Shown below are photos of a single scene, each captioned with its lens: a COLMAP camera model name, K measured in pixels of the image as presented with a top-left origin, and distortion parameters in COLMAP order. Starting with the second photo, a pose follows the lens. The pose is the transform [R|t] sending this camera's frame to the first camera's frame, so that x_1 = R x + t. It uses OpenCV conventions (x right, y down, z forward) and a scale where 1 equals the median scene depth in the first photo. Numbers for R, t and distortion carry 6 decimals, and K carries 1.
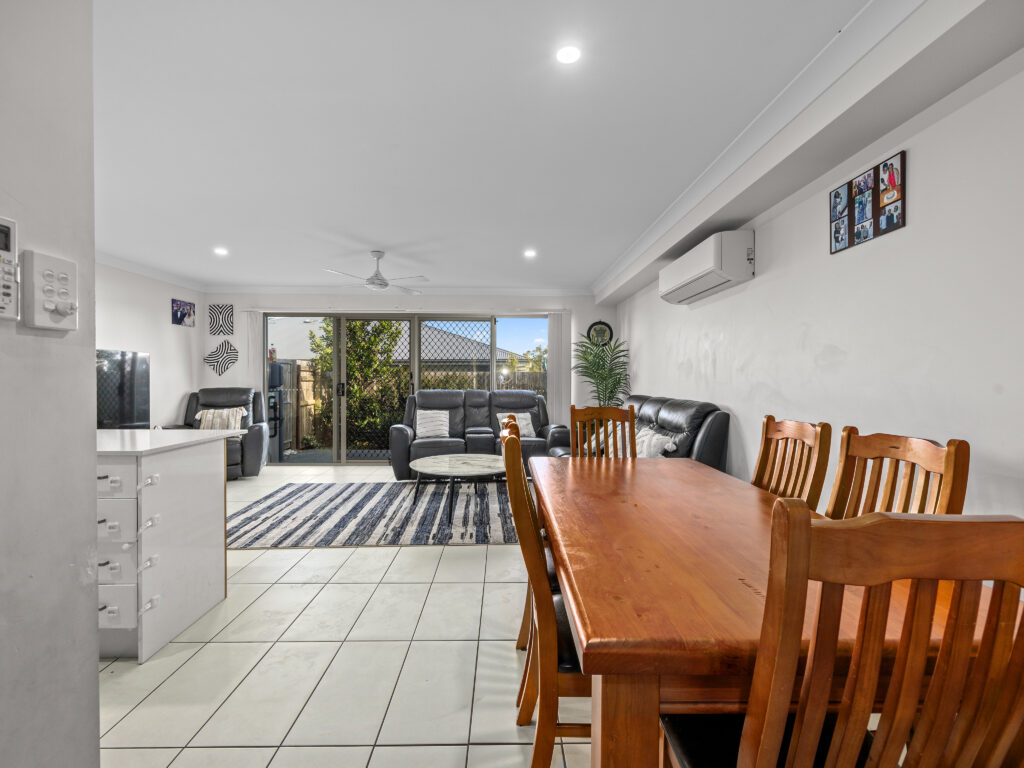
lens RADIAL K [[476.8, 0, 512.9], [0, 476.8, 380.1], [0, 0, 1]] dist [-0.003531, -0.000490]
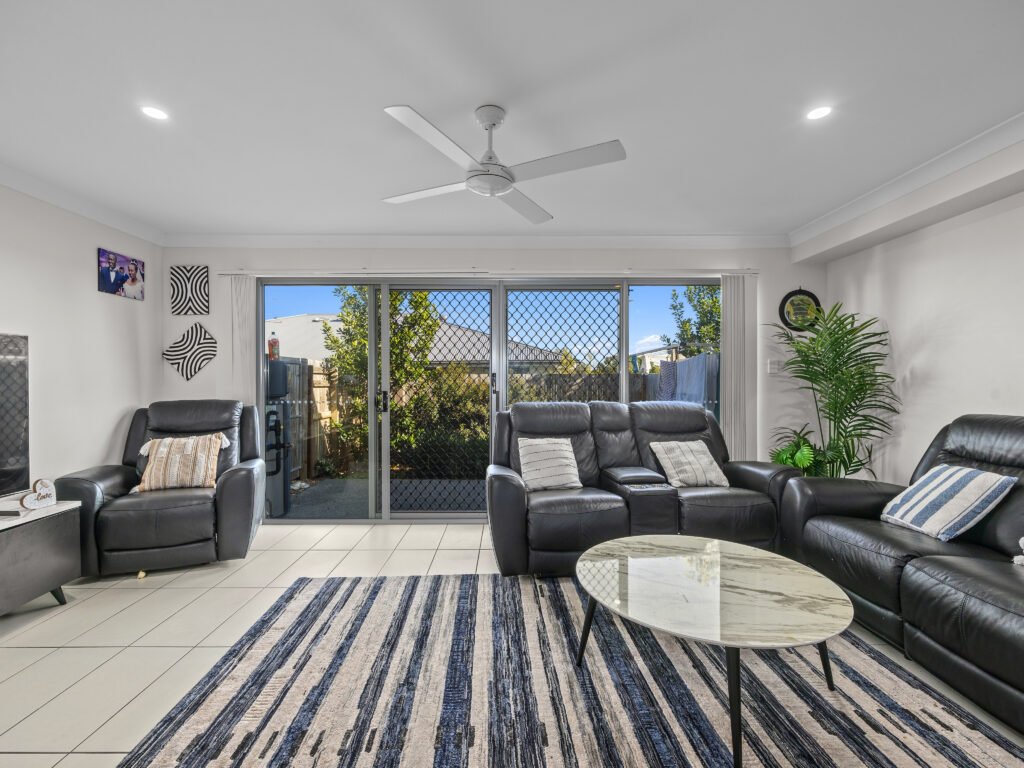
lens RADIAL K [[476.8, 0, 512.9], [0, 476.8, 382.4], [0, 0, 1]] dist [-0.003531, -0.000490]
pose [[0.999914, -0.004317, -0.012407, -0.189886], [0.004274, 0.999985, -0.003488, -0.002876], [0.012422, 0.003435, 0.999917, 0.397058]]
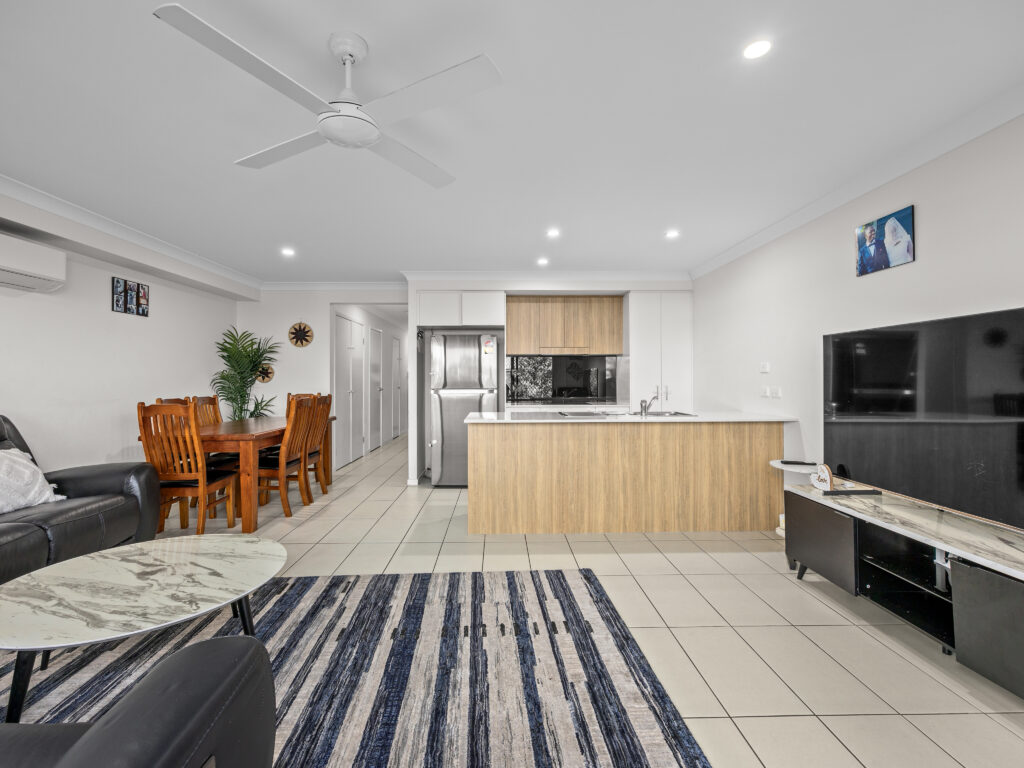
lens RADIAL K [[476.8, 0, 508.8], [0, 476.8, 377.8], [0, 0, 1]] dist [-0.003531, -0.000490]
pose [[-0.999988, -0.000436, -0.004855, -0.300951], [-0.000447, 0.999998, 0.002121, -0.004399], [0.004854, 0.002123, -0.999986, 1.014450]]
